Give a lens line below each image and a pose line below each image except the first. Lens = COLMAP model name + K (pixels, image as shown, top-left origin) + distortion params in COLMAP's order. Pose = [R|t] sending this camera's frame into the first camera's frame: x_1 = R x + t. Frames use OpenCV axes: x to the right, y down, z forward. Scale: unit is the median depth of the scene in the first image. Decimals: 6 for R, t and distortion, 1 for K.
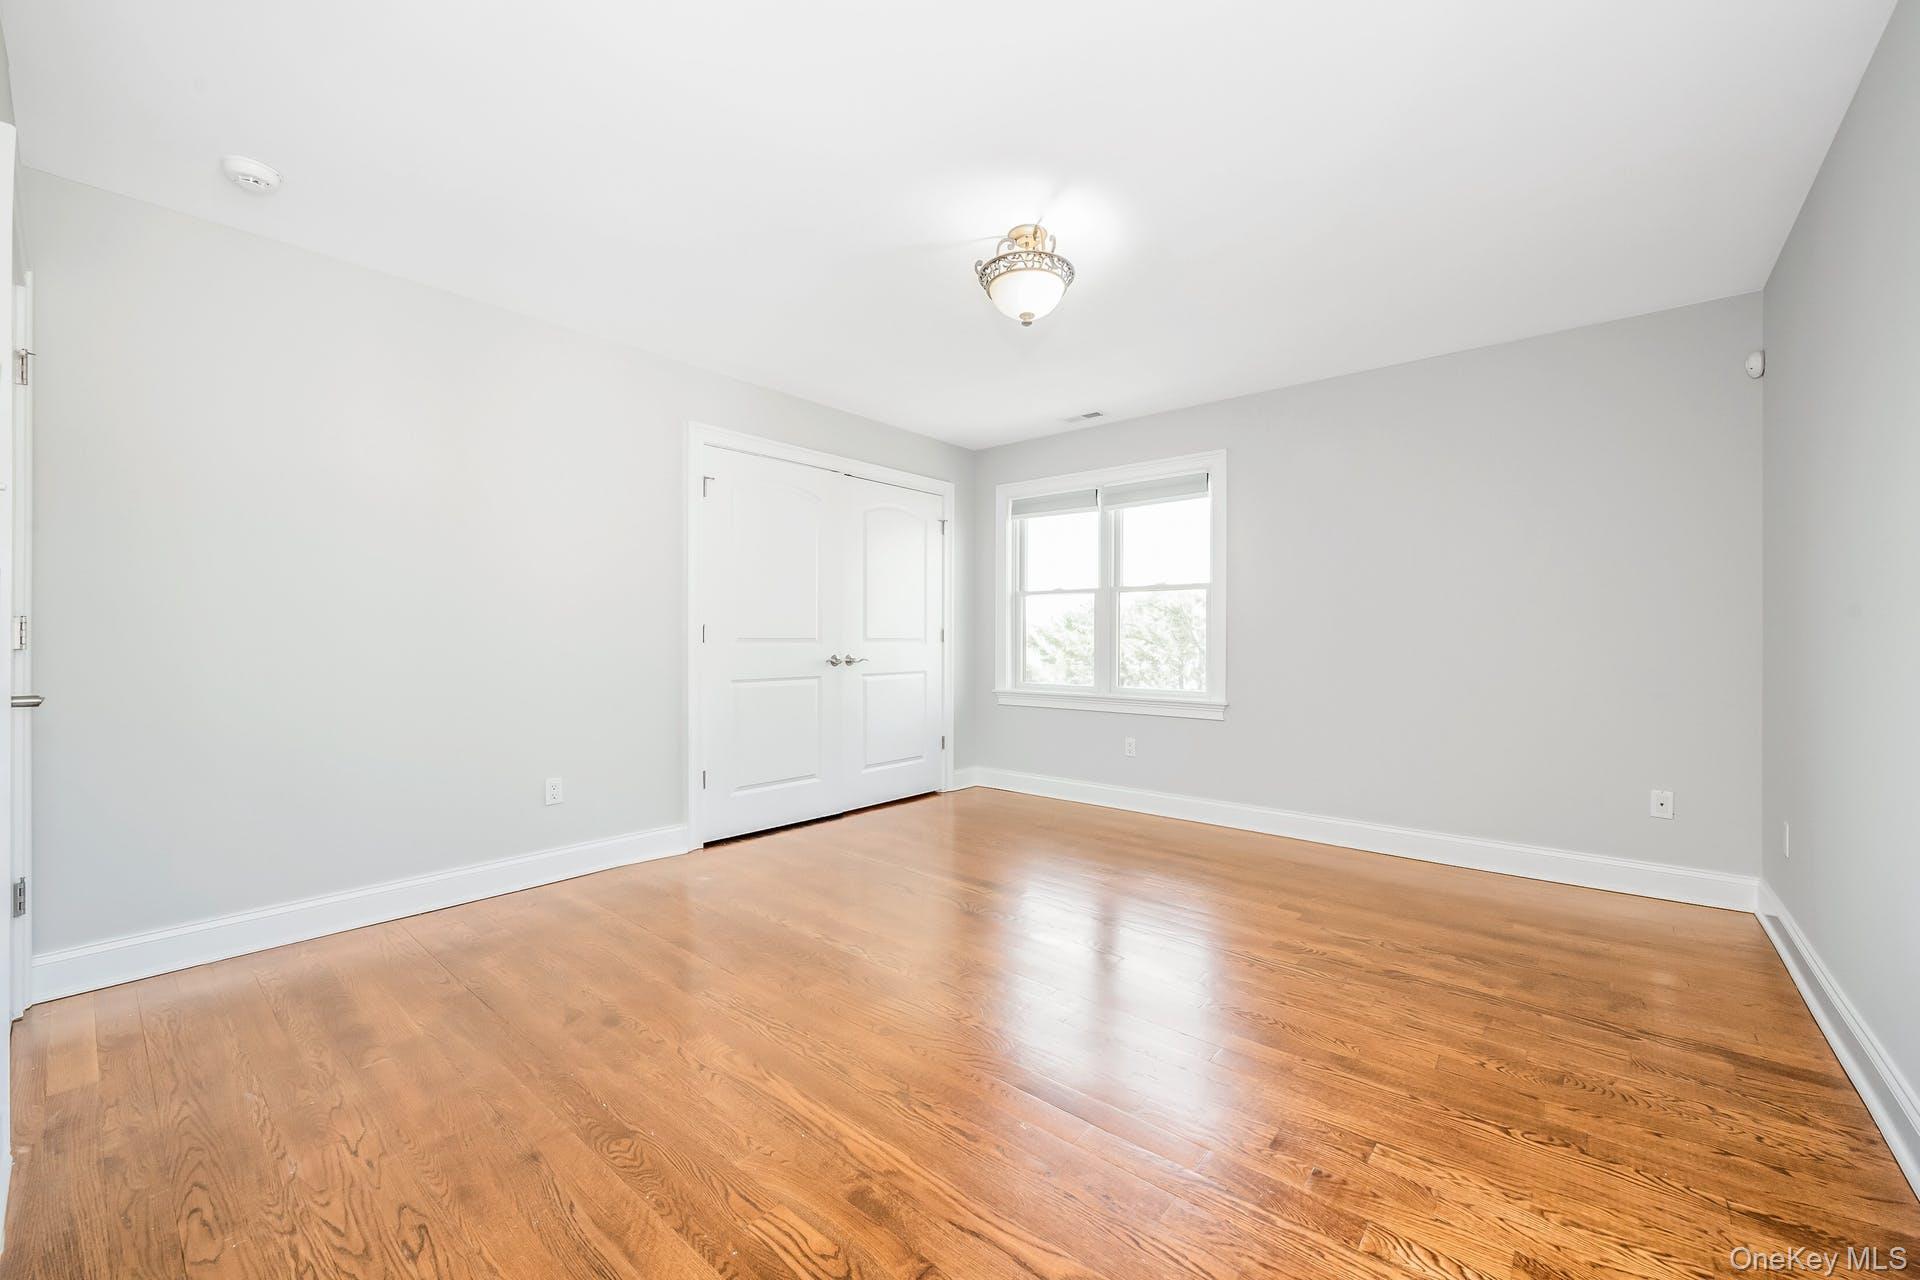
lens RADIAL K [[761.1, 0, 958.9], [0, 761.1, 630.6], [0, 0, 1]] dist [-0.001169, 0.000081]
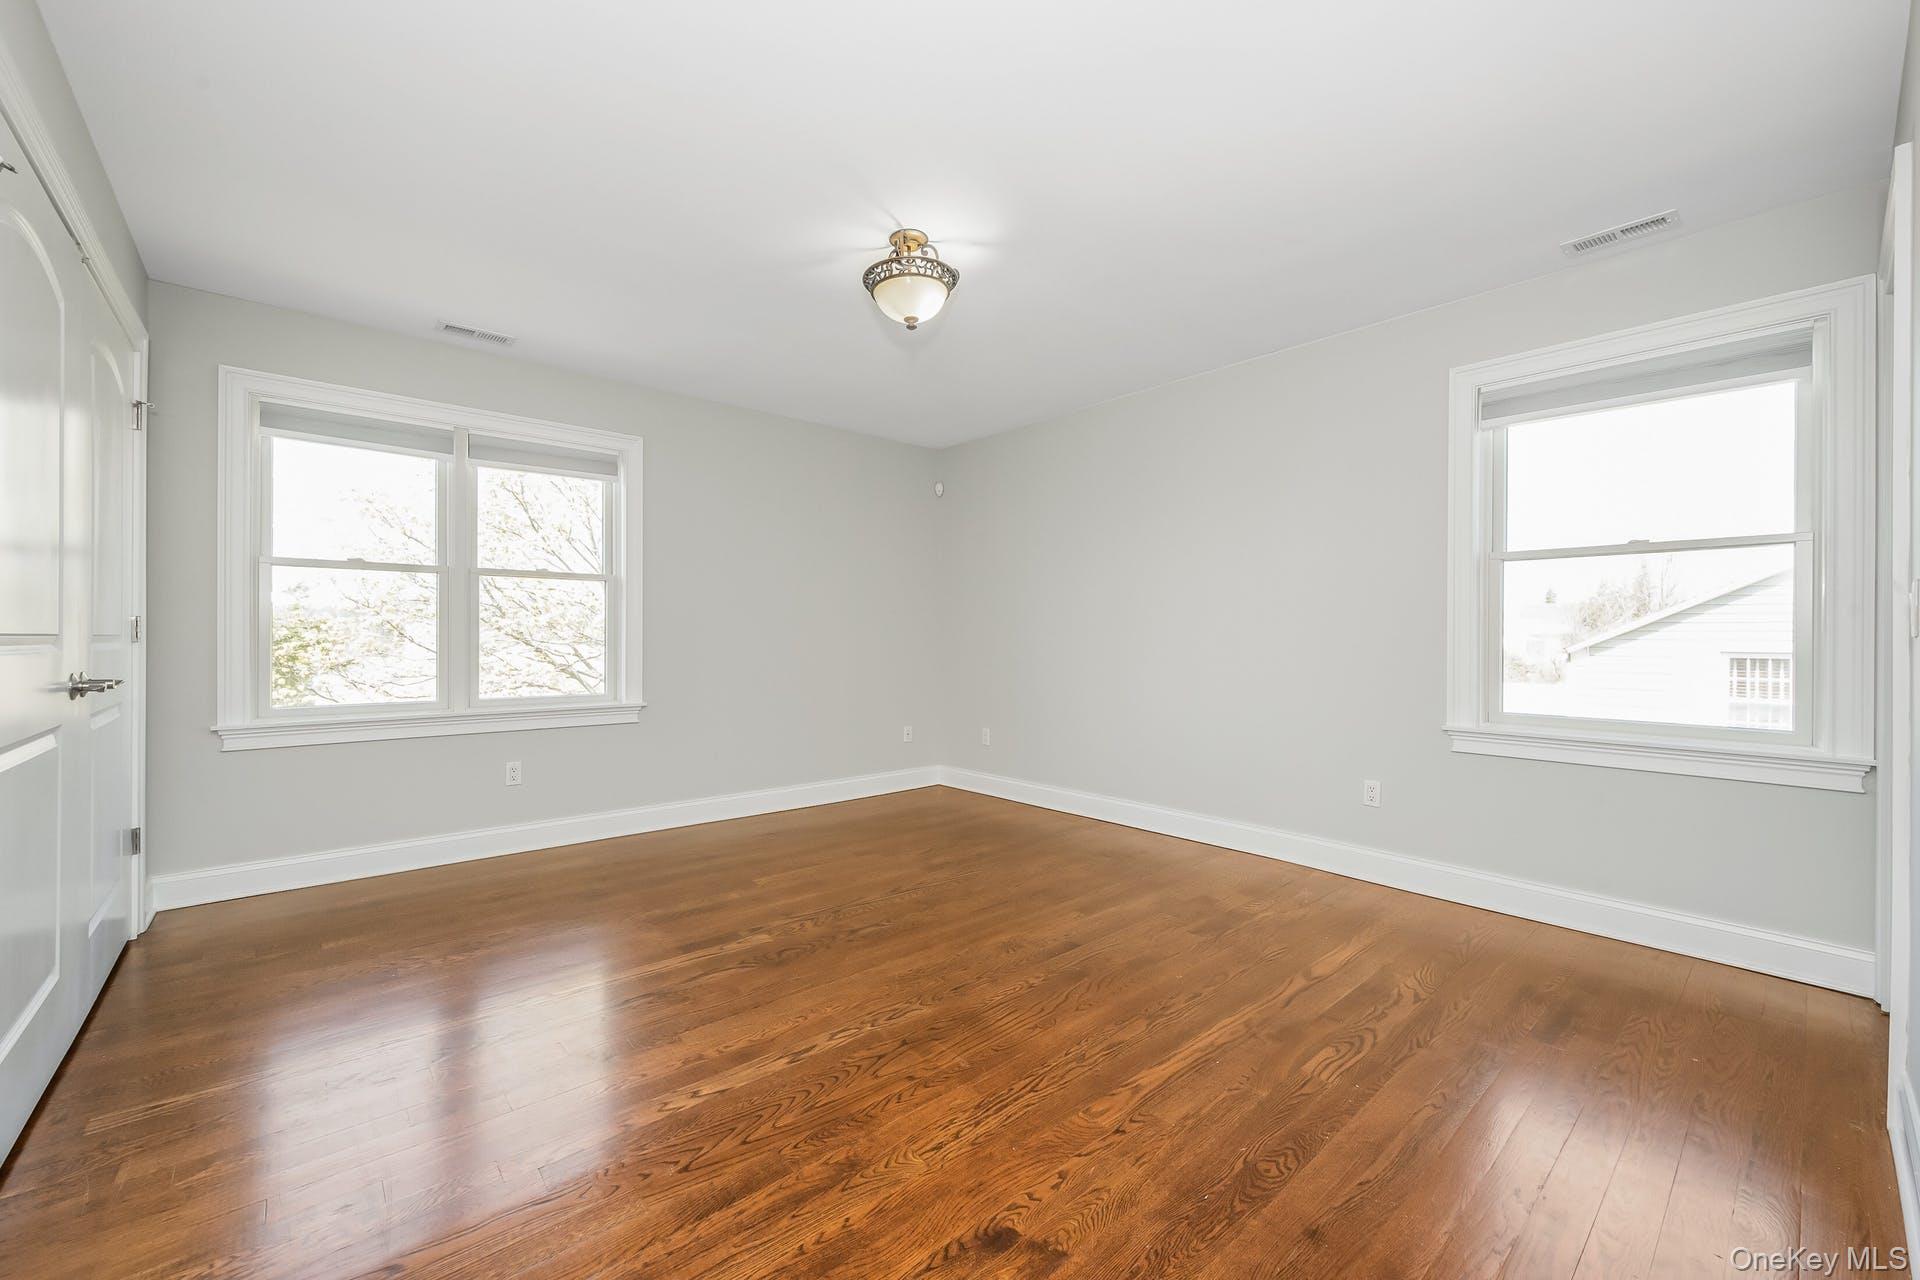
lens RADIAL K [[758.3, 0, 964.4], [0, 758.3, 637.2], [0, 0, 1]] dist [-0.001067, -0.000042]
pose [[0.139719, -0.000144, 0.990191, -0.535716], [-0.012960, 0.999914, 0.001974, 0.004370], [-0.990106, -0.013109, 0.139705, 0.466302]]
